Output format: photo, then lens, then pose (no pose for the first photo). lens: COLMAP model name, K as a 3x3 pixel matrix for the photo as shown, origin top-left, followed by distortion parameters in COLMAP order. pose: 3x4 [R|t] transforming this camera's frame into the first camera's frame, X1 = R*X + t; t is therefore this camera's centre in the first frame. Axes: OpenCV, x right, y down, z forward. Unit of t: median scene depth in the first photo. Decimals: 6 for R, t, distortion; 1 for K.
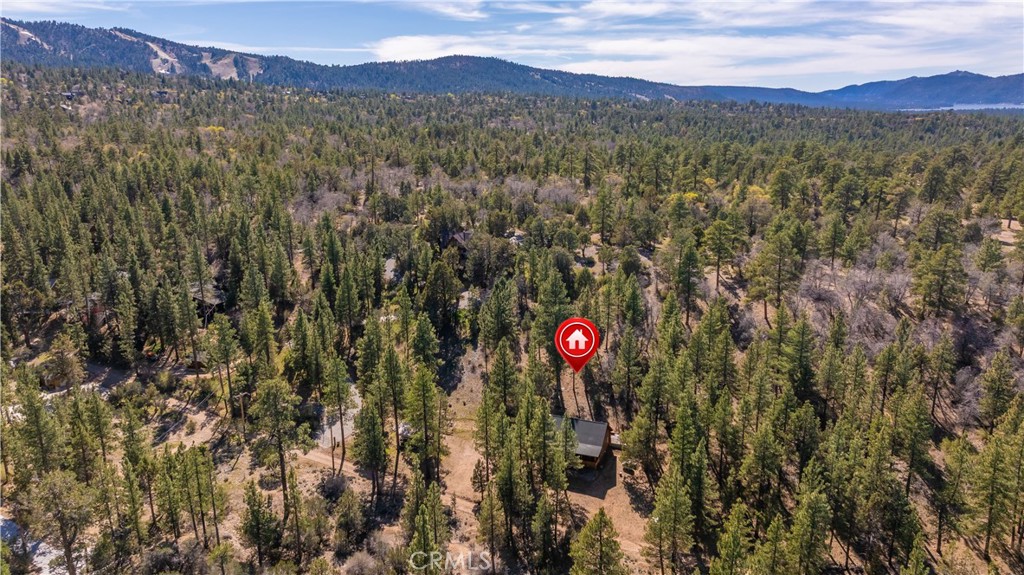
lens RADIAL K [[712.3, 0, 516.1], [0, 712.3, 285.6], [0, 0, 1]] dist [0.002088, 0.008560]
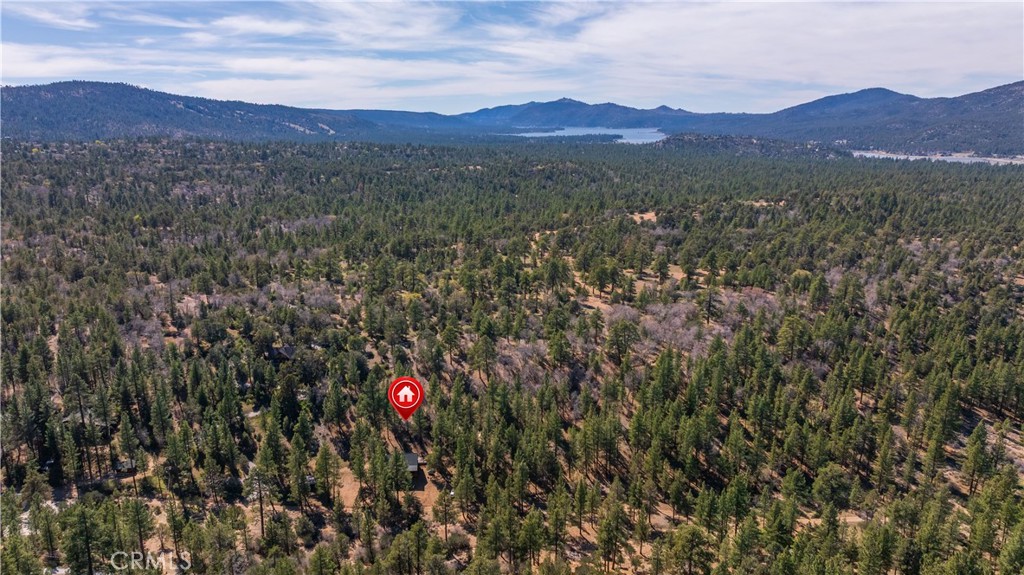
lens RADIAL K [[712.3, 0, 512.6], [0, 712.3, 290.0], [0, 0, 1]] dist [0.002088, 0.008560]
pose [[0.893887, -0.105893, 0.435606, -0.352601], [0.114839, 0.993367, 0.005825, -0.182227], [-0.433333, 0.044818, 0.900119, -0.699019]]
